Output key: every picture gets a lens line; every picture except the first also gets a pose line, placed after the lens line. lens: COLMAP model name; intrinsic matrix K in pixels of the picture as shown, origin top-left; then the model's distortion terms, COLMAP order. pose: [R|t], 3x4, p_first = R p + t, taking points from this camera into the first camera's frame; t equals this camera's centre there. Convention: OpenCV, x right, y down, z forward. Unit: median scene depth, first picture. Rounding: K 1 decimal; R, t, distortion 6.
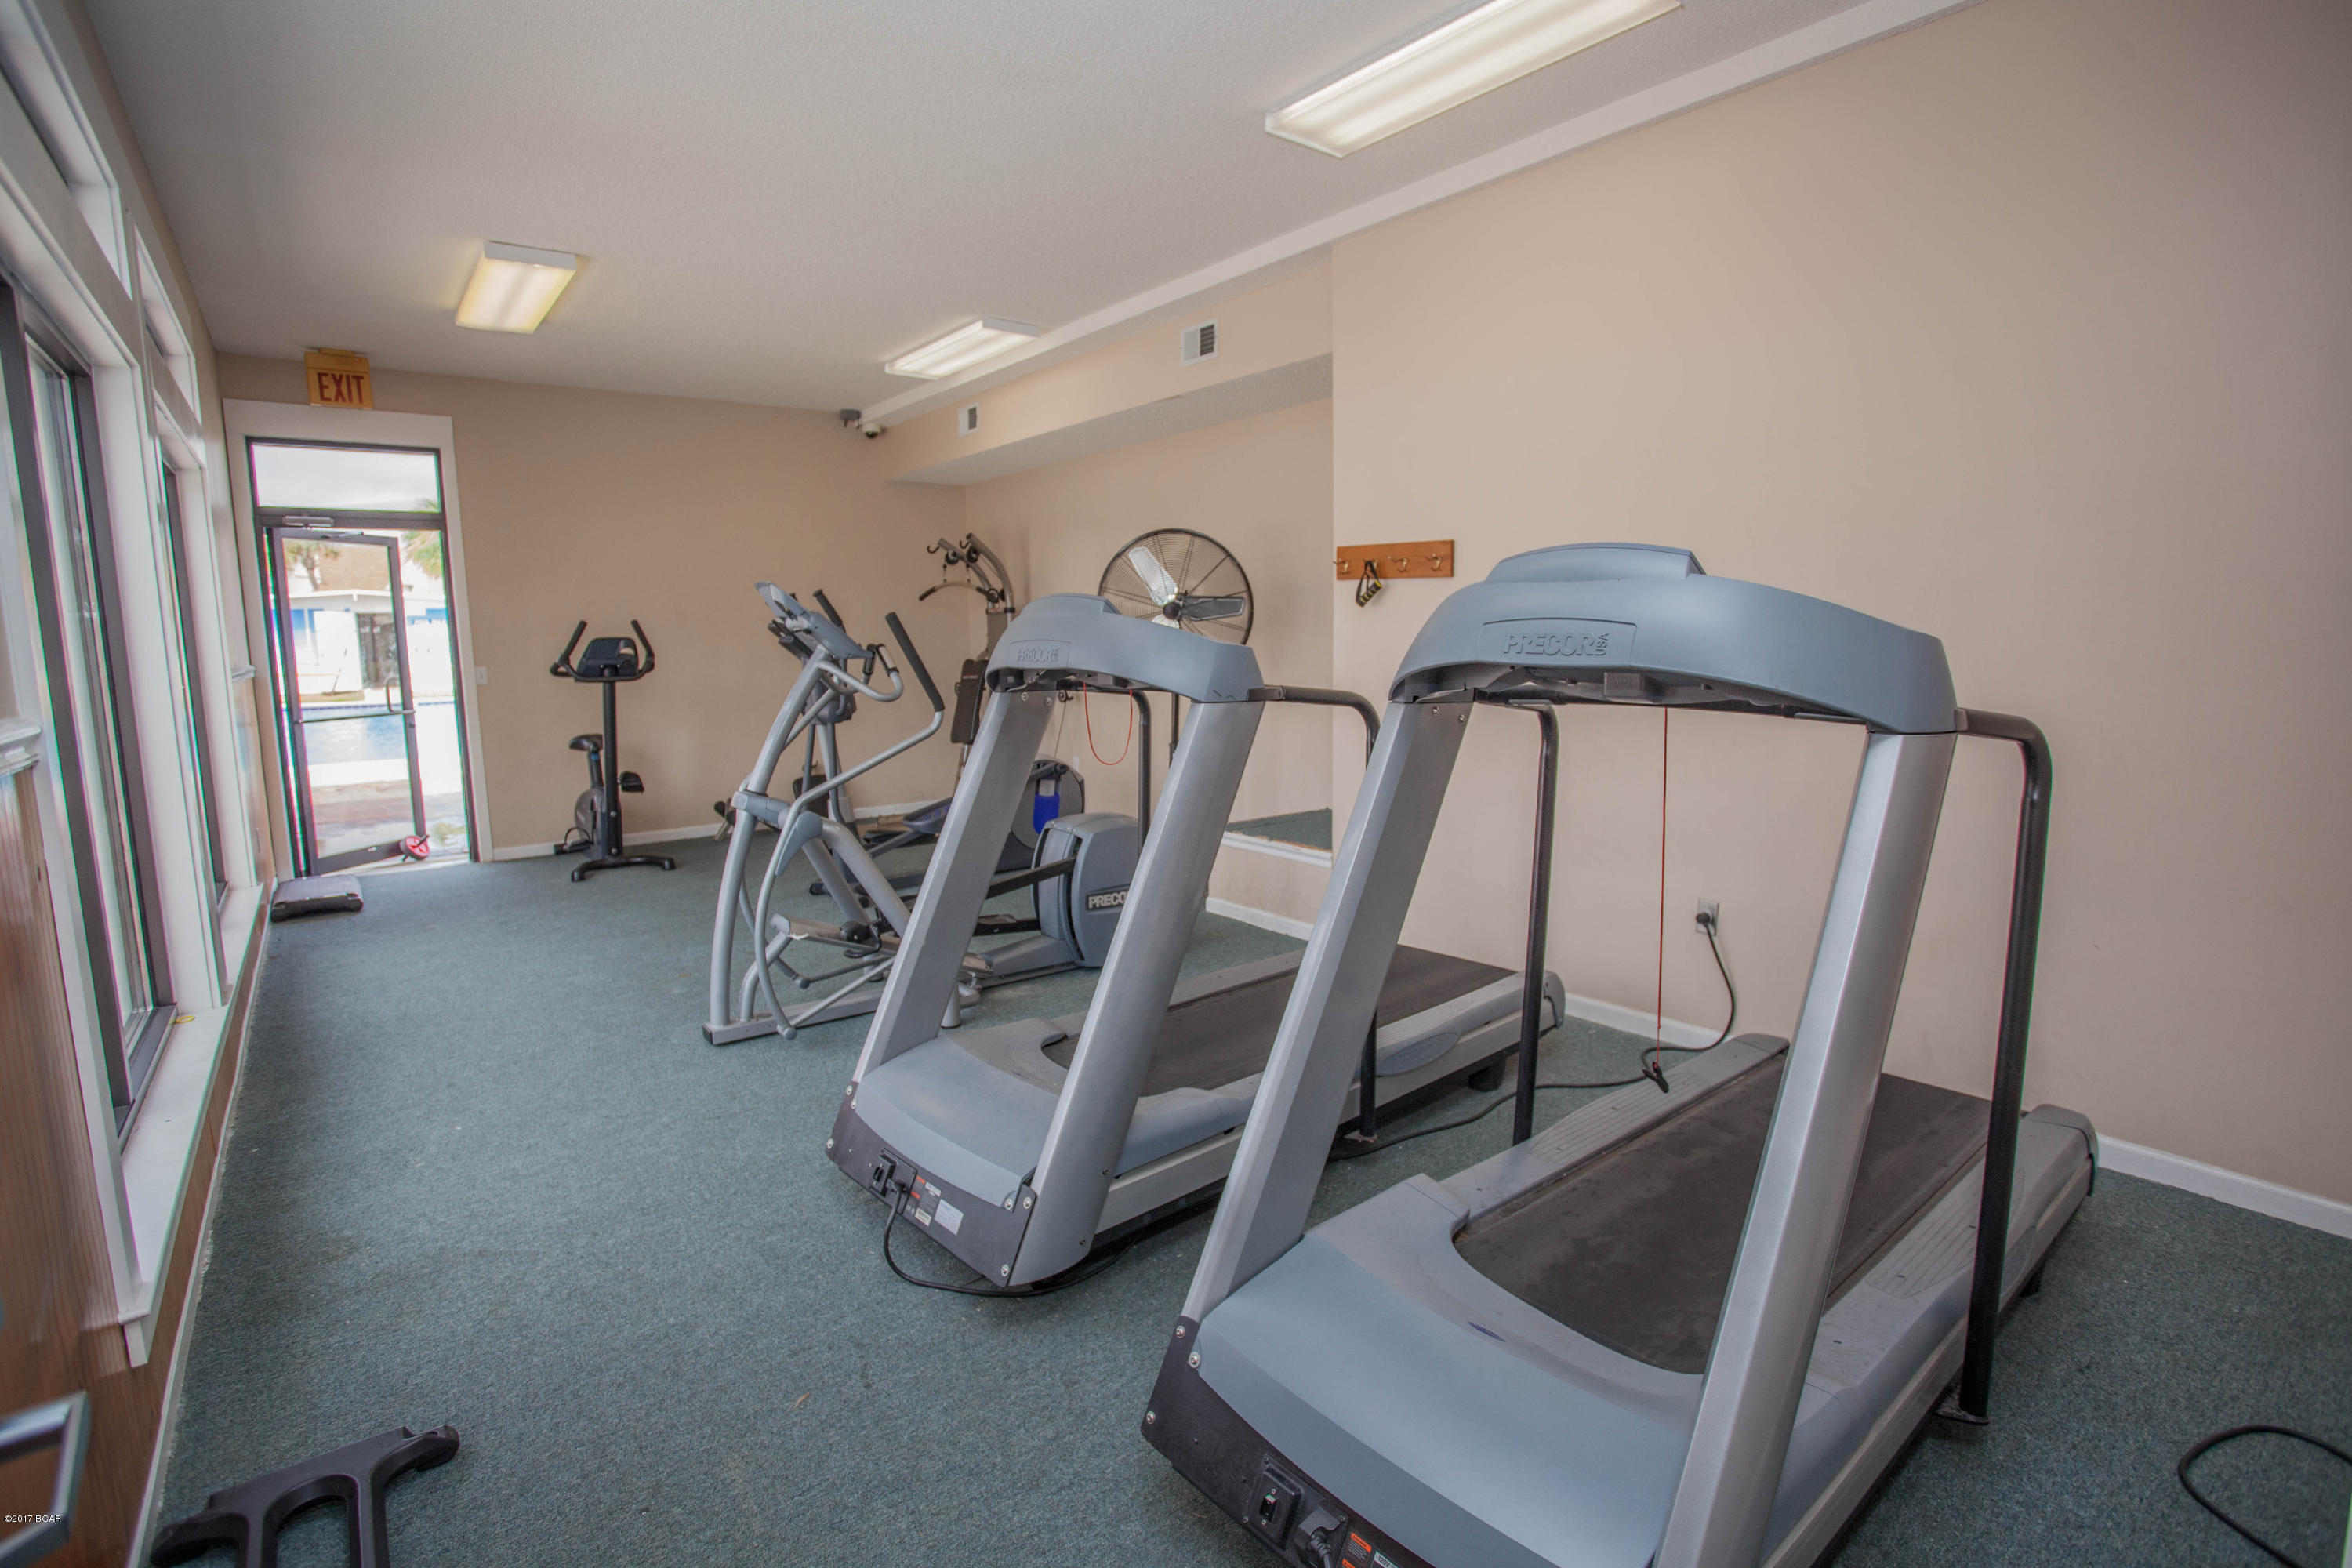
lens RADIAL K [[1101.1, 0, 1176.0], [0, 1101.1, 784.0], [0, 0, 1]] dist [-0.060609, 0.022482]
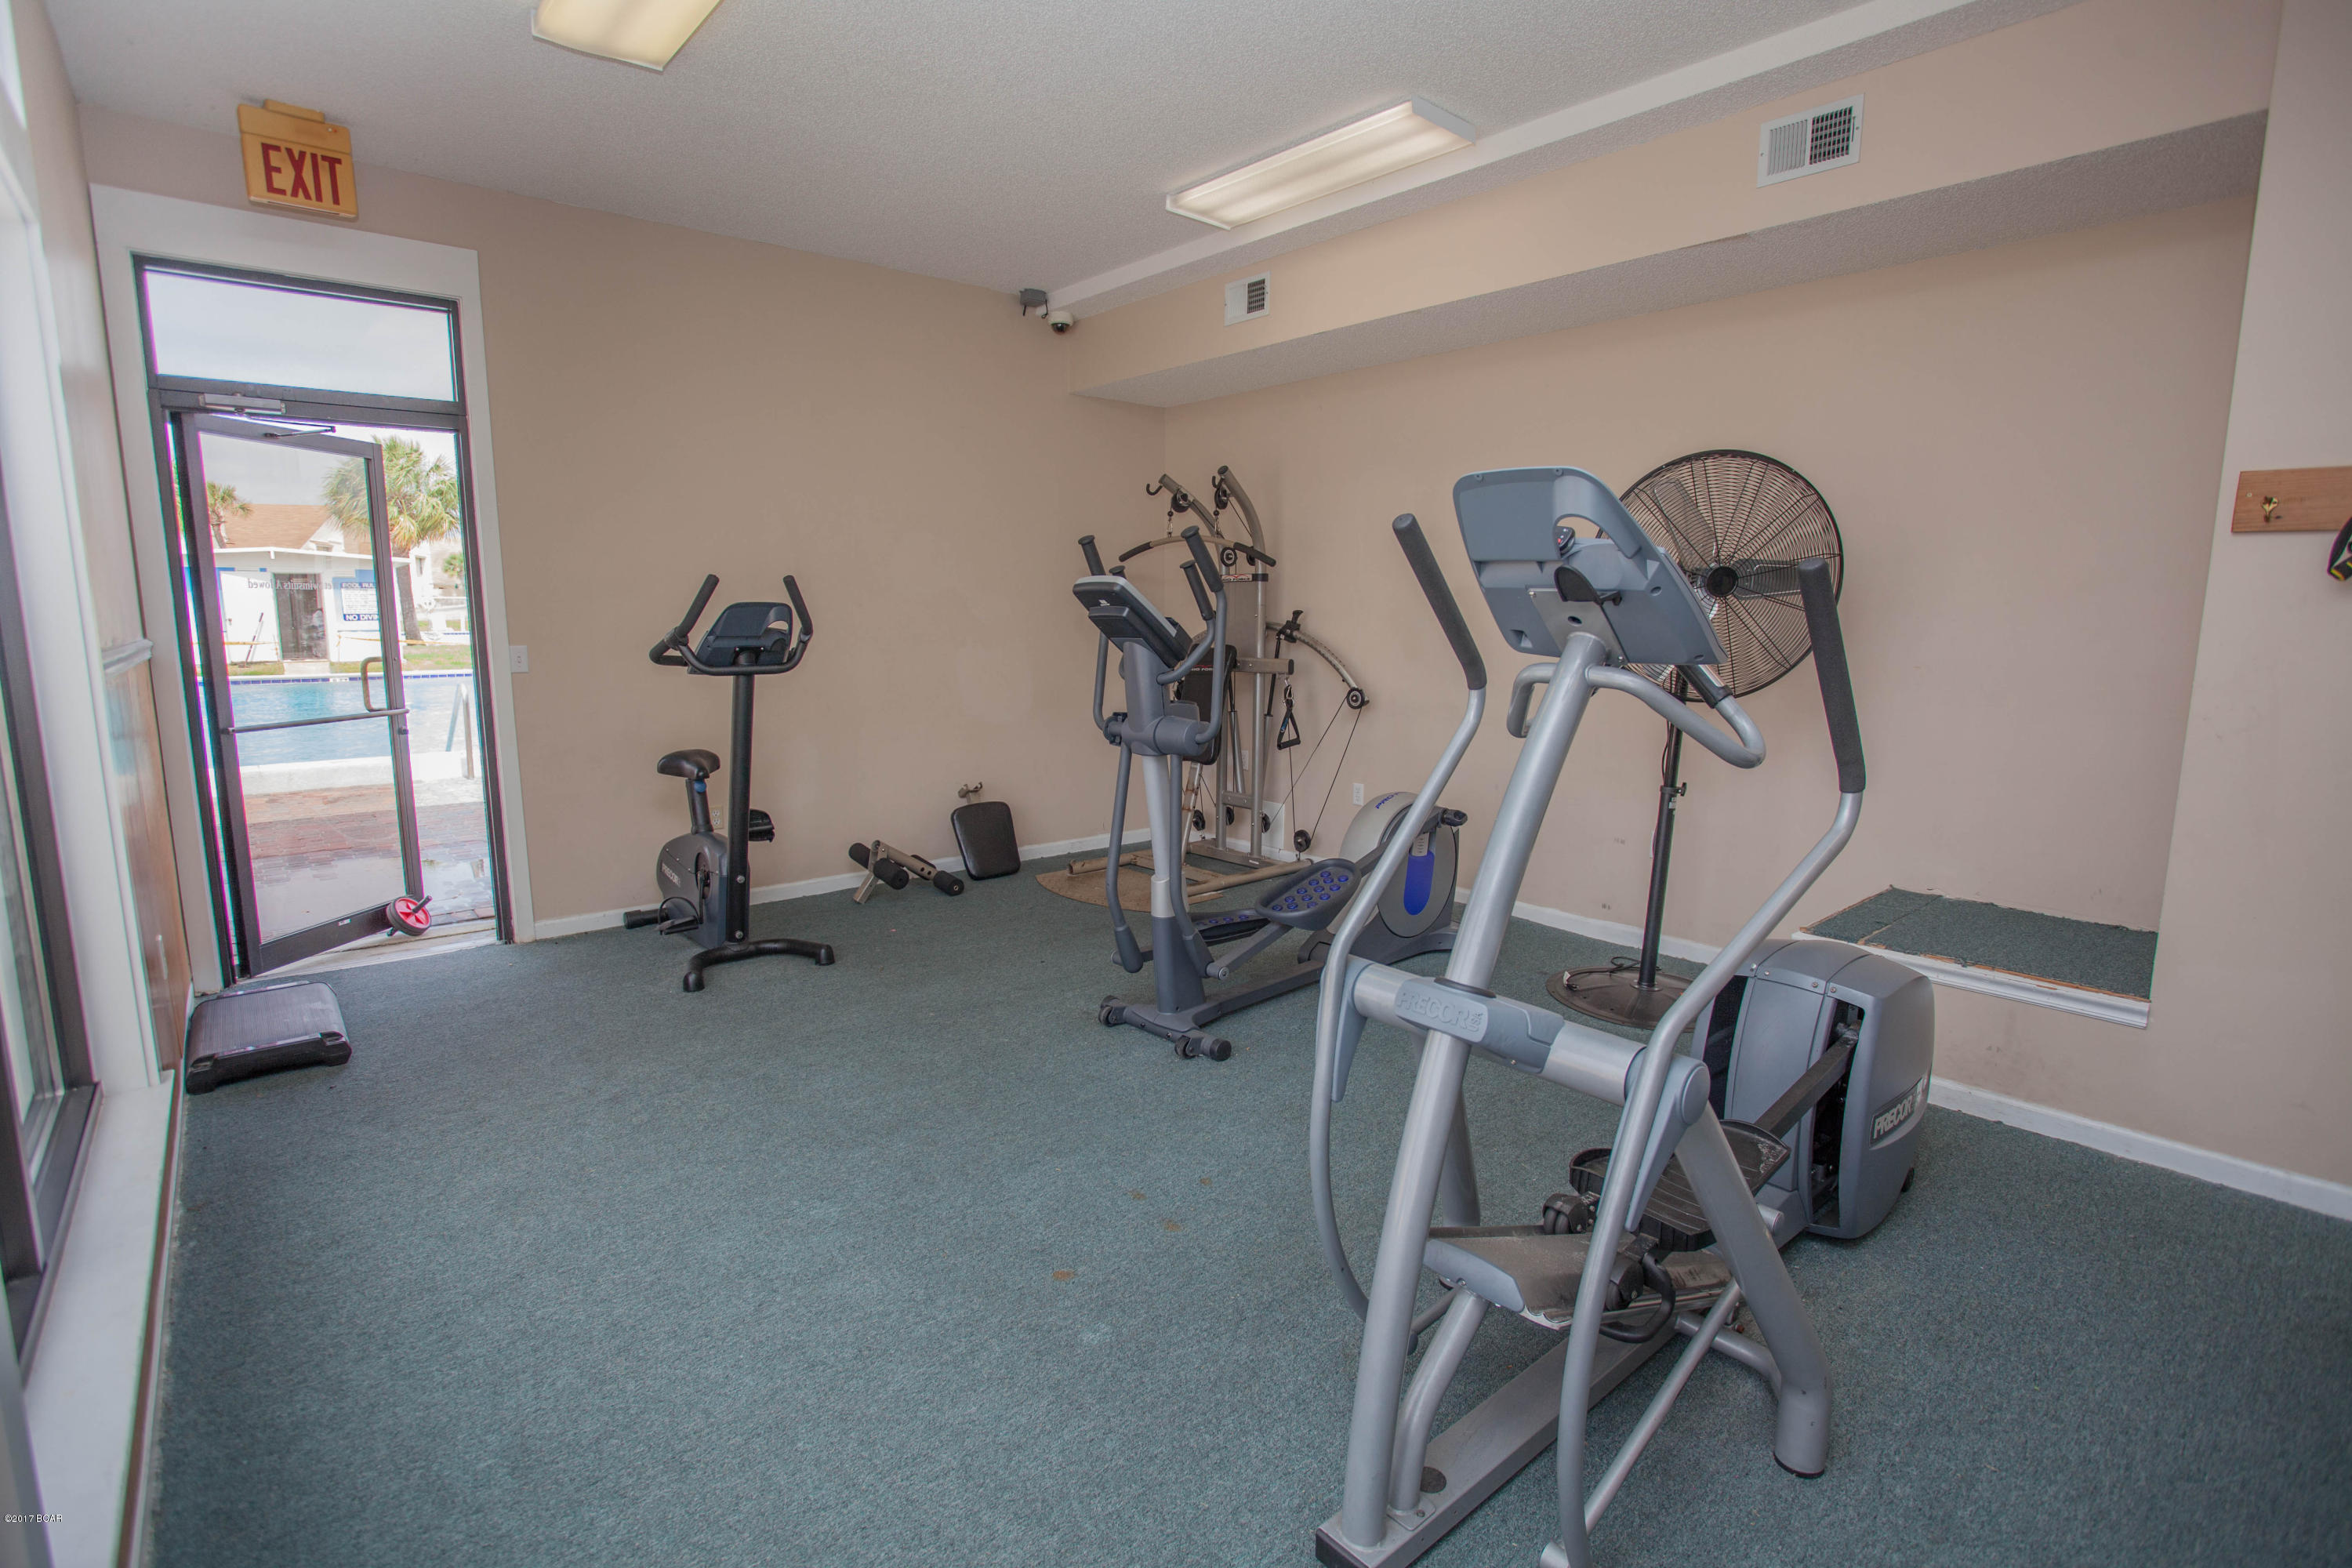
lens RADIAL K [[1101.1, 0, 1176.0], [0, 1101.1, 784.0], [0, 0, 1]] dist [-0.060609, 0.022482]
pose [[0.998488, 0.009232, 0.054197, -0.296538], [-0.010232, 0.999782, 0.018213, -0.043001], [-0.054017, -0.018740, 0.998364, 0.342588]]
